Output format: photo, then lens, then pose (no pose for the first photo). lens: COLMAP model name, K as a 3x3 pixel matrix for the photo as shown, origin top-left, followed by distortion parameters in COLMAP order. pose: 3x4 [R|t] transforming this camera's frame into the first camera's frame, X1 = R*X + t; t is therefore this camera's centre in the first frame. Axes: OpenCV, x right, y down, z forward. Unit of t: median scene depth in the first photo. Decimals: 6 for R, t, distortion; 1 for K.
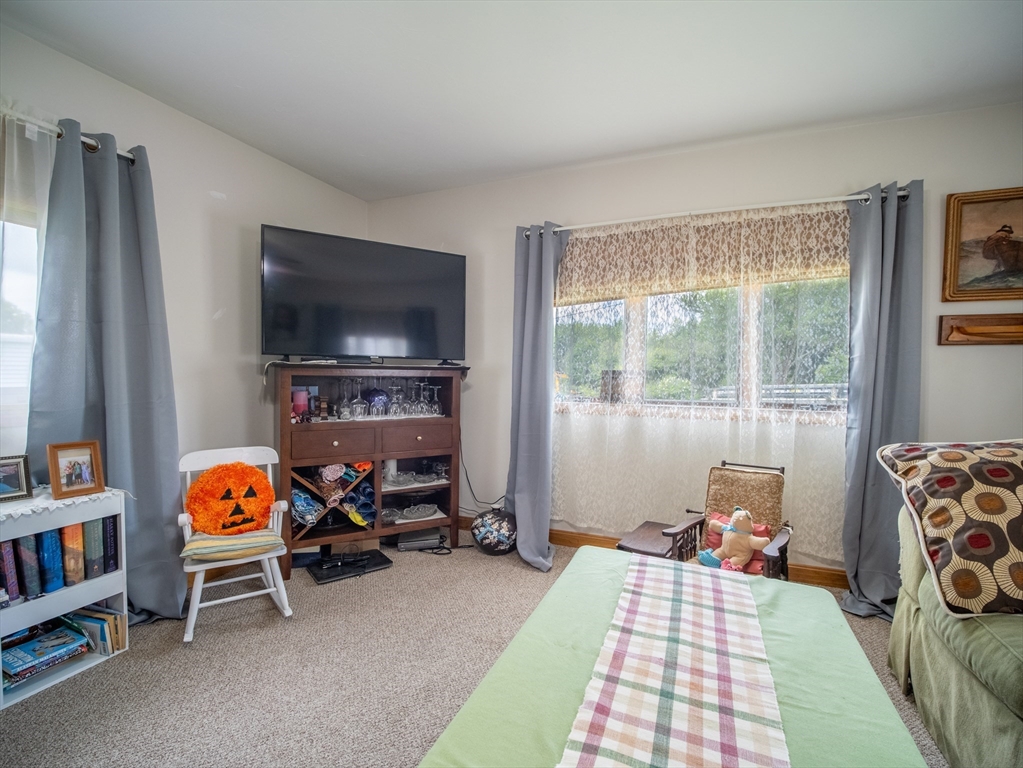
lens RADIAL K [[469.4, 0, 513.0], [0, 469.4, 389.2], [0, 0, 1]] dist [-0.014842, -0.000446]
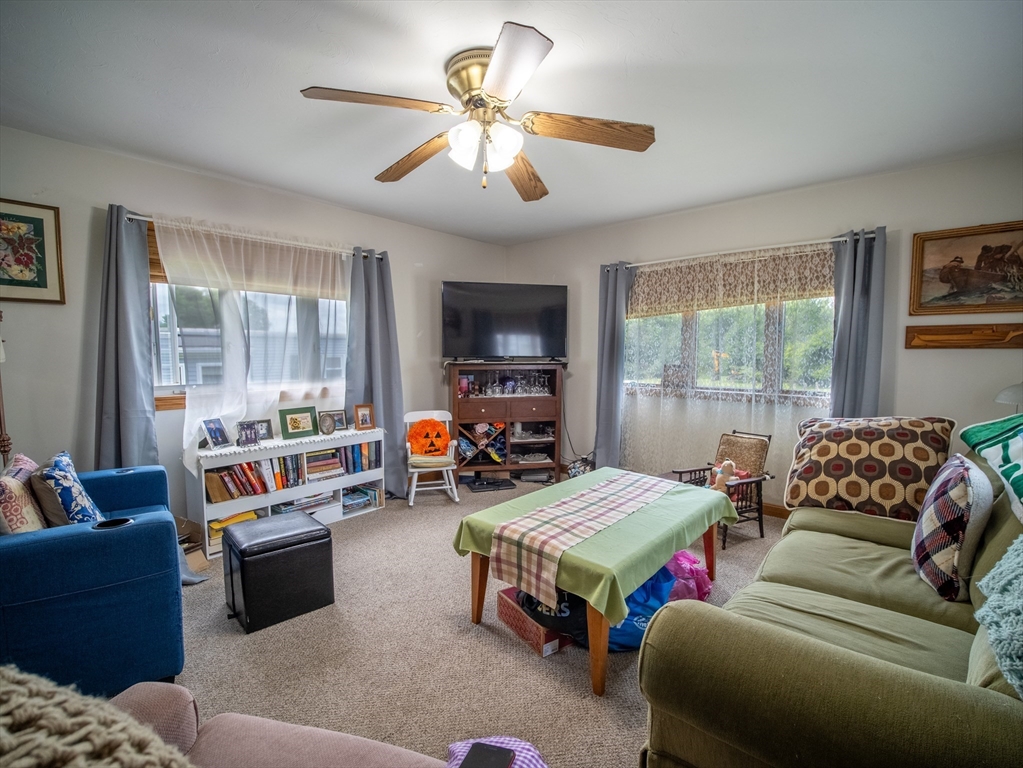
lens RADIAL K [[469.4, 0, 513.0], [0, 469.4, 389.2], [0, 0, 1]] dist [-0.014842, -0.000446]
pose [[0.948219, 0.014589, -0.317282, 0.261675], [-0.001064, 0.999085, 0.042760, -0.032443], [0.317616, -0.040208, 0.947367, -0.567640]]
